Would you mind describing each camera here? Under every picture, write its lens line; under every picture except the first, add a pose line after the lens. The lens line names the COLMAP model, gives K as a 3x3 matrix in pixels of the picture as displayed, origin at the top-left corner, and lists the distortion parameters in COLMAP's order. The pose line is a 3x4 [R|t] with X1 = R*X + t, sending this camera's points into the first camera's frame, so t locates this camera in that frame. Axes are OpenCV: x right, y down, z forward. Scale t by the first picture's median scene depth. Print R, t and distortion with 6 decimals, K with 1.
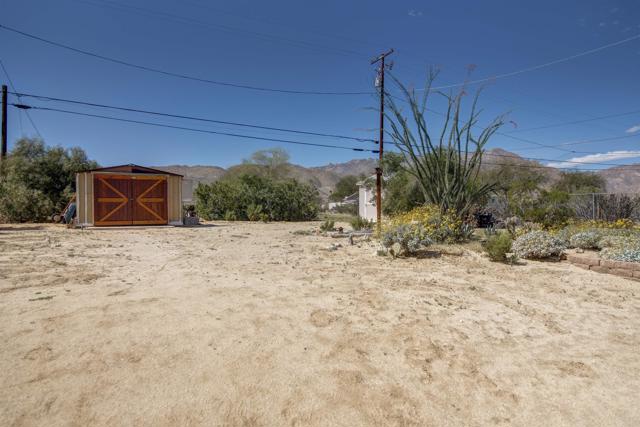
lens RADIAL K [[421.7, 0, 320.0], [0, 421.7, 213.5], [0, 0, 1]] dist [0.031970, 0.000159]
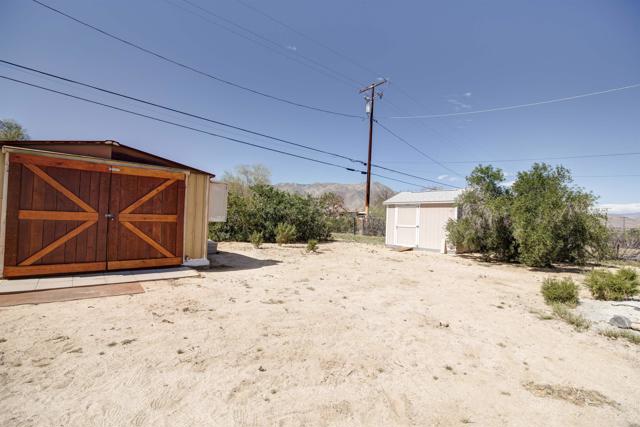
lens RADIAL K [[300.3, 0, 326.1], [0, 300.3, 213.0], [0, 0, 1]] dist [-0.005514, -0.000698]
pose [[0.972099, 0.044442, 0.230322, -0.277831], [-0.037652, 0.998719, -0.033793, -0.032971], [-0.231529, 0.024178, 0.972528, 0.605800]]
